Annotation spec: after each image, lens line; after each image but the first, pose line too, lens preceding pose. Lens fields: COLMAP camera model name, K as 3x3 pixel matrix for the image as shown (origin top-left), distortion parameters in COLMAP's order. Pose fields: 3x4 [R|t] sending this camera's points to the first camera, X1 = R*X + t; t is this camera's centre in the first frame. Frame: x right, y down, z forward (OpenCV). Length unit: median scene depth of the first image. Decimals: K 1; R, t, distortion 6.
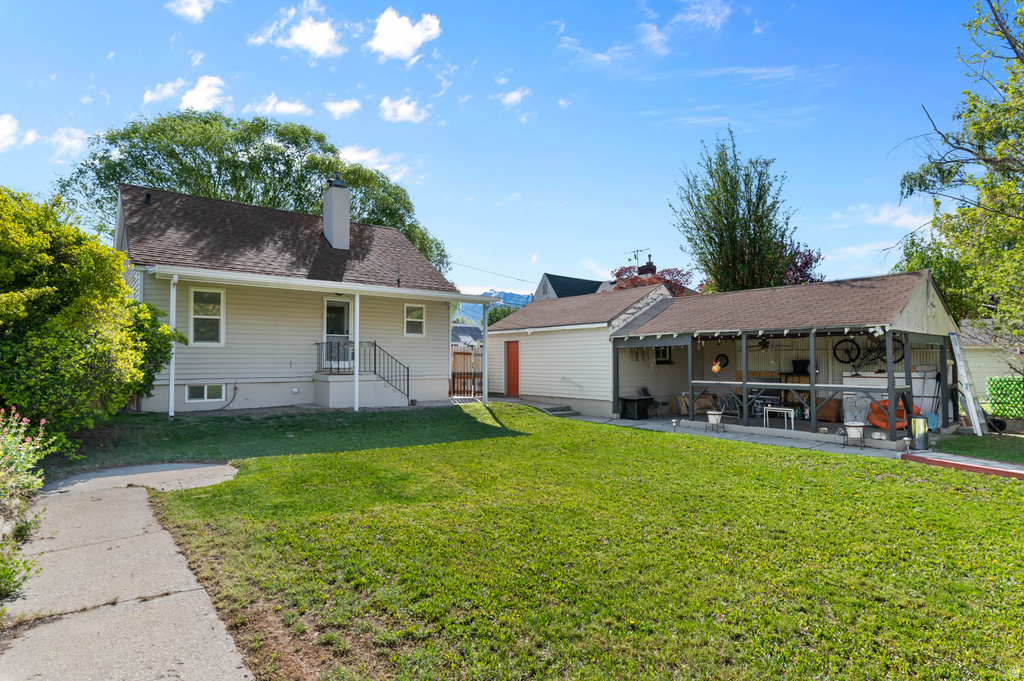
lens RADIAL K [[546.6, 0, 506.6], [0, 546.6, 350.0], [0, 0, 1]] dist [0.010216, 0.000773]
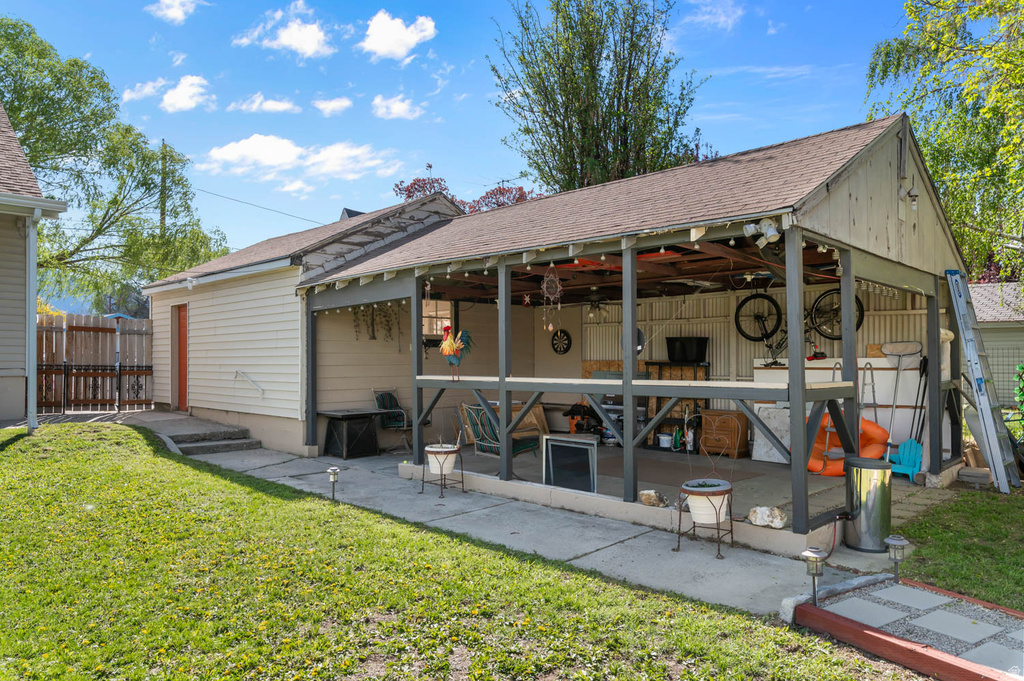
lens RADIAL K [[680.4, 0, 505.6], [0, 680.4, 358.7], [0, 0, 1]] dist [0.010494, 0.001656]
pose [[0.994598, -0.000602, 0.103803, 0.344878], [-0.001209, 0.999848, 0.017385, 0.031754], [-0.103798, -0.017417, 0.994446, 0.426623]]
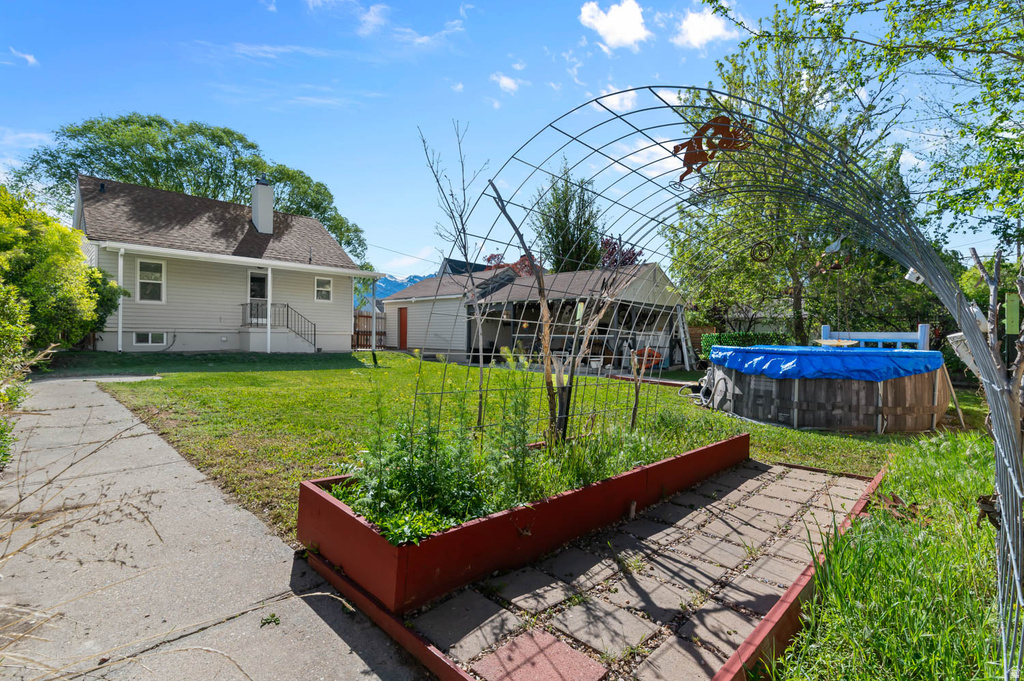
lens RADIAL K [[476.4, 0, 508.1], [0, 476.4, 338.4], [0, 0, 1]] dist [0.004297, -0.000447]
pose [[0.992906, 0.012977, 0.118192, 0.174660], [-0.016065, 0.999553, 0.025213, 0.033954], [-0.117812, -0.026933, 0.992671, -0.248546]]
